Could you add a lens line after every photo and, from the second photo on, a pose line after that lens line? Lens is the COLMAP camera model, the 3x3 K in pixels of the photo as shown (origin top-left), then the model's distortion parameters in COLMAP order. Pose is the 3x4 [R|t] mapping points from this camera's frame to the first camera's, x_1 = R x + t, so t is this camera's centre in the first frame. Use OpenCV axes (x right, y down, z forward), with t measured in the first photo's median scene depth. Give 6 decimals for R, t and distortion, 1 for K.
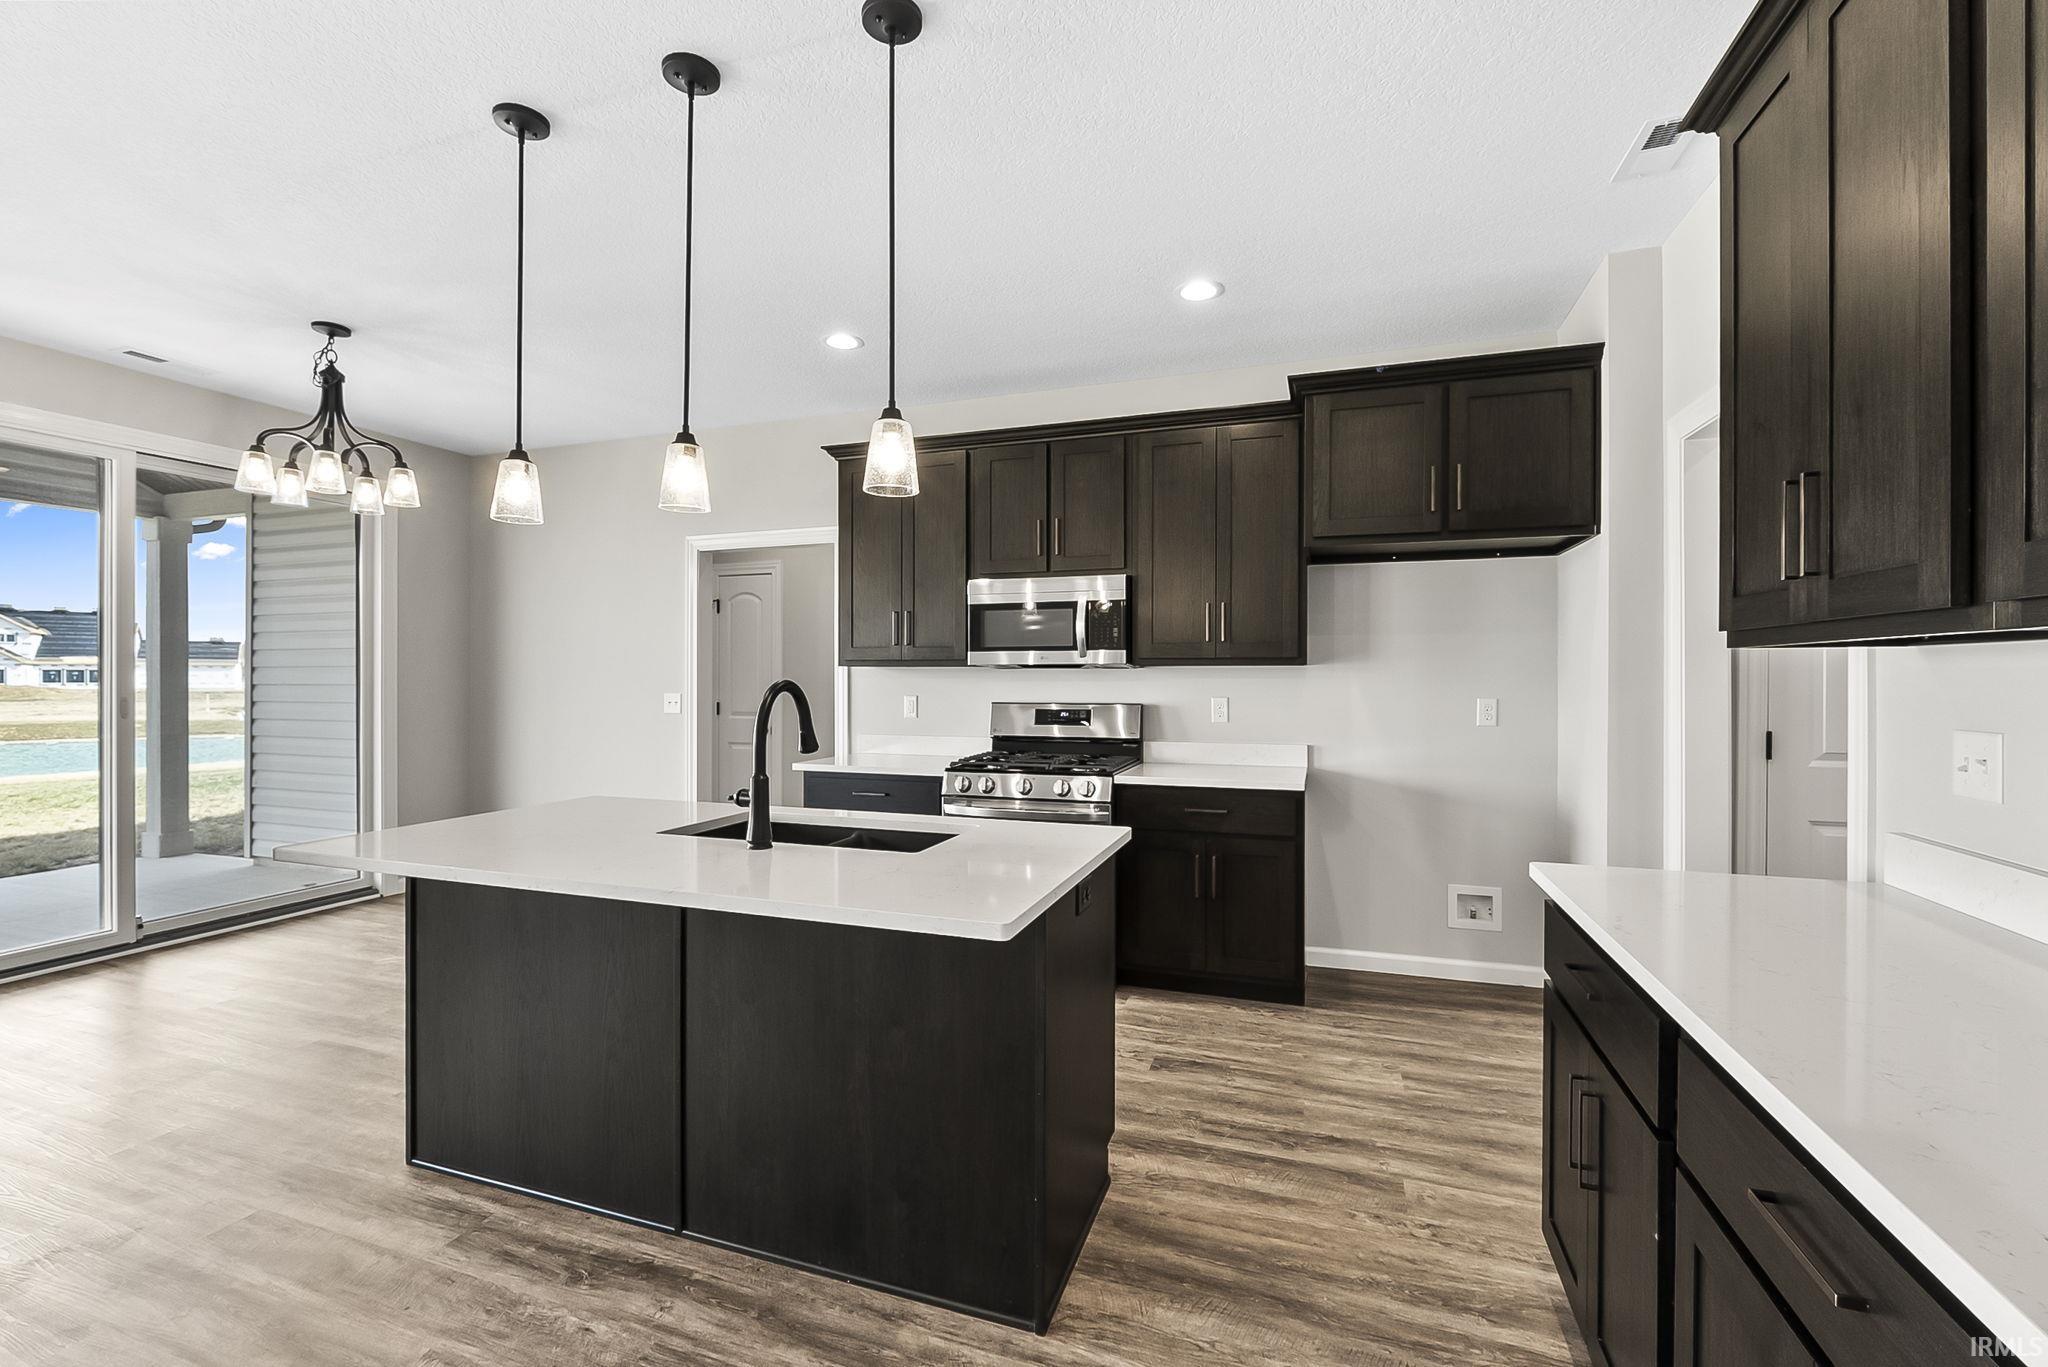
lens RADIAL K [[868.8, 0, 1022.8], [0, 868.8, 677.3], [0, 0, 1]] dist [-0.006410, -0.000278]
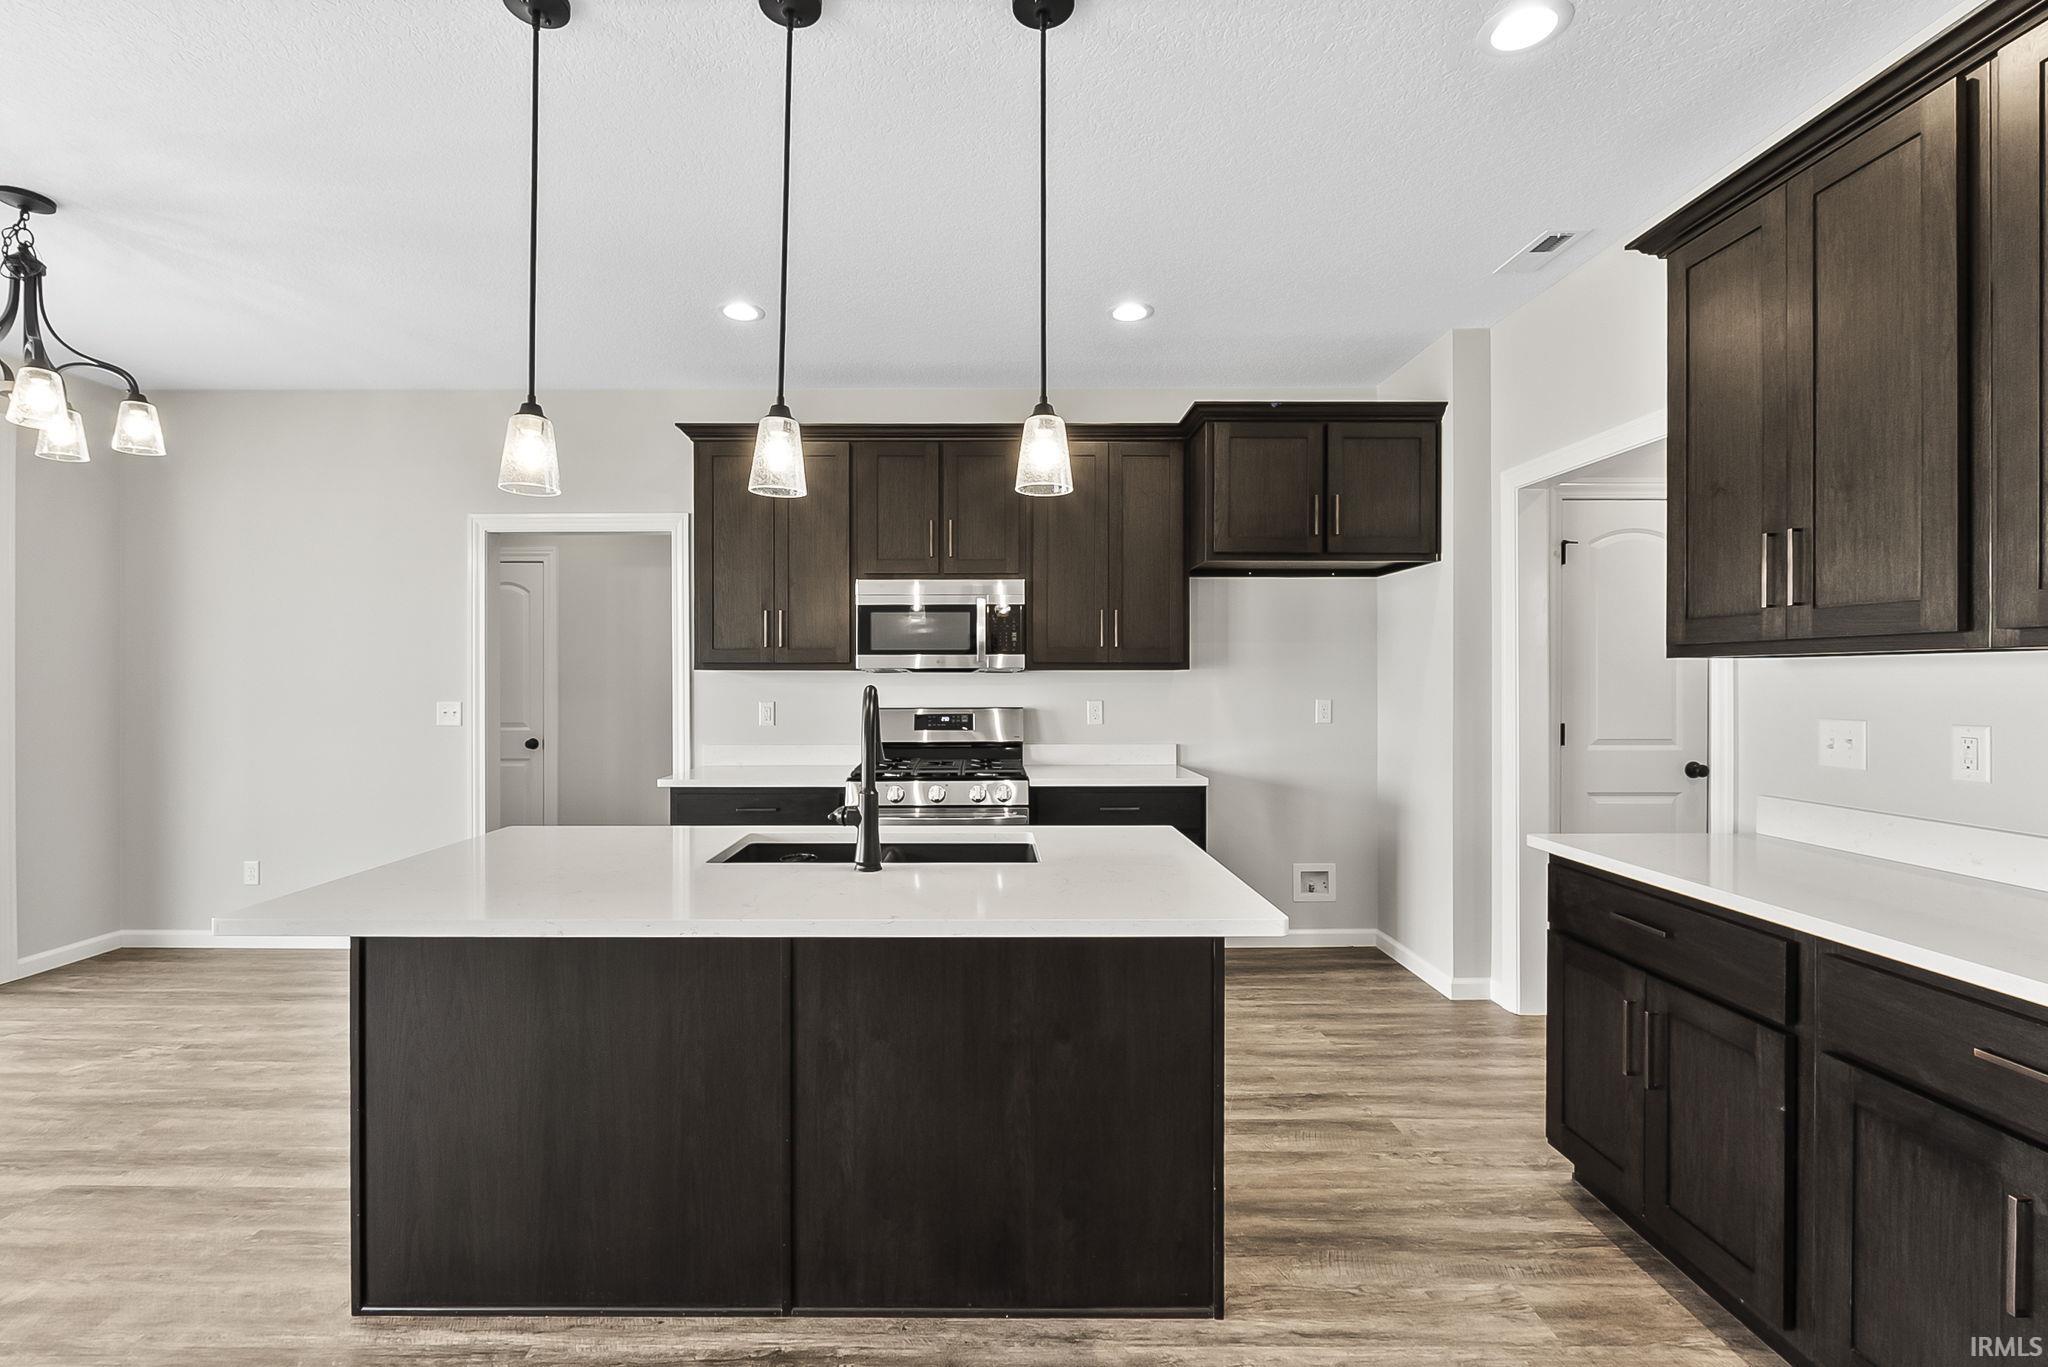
lens RADIAL K [[882.1, 0, 985.3], [0, 882.1, 681.0], [0, 0, 1]] dist [-0.007324, -0.000197]
pose [[0.943810, -0.001708, 0.330484, -0.305985], [0.001700, 0.999999, 0.000313, -0.000928], [-0.330484, 0.000266, 0.943812, 0.053732]]
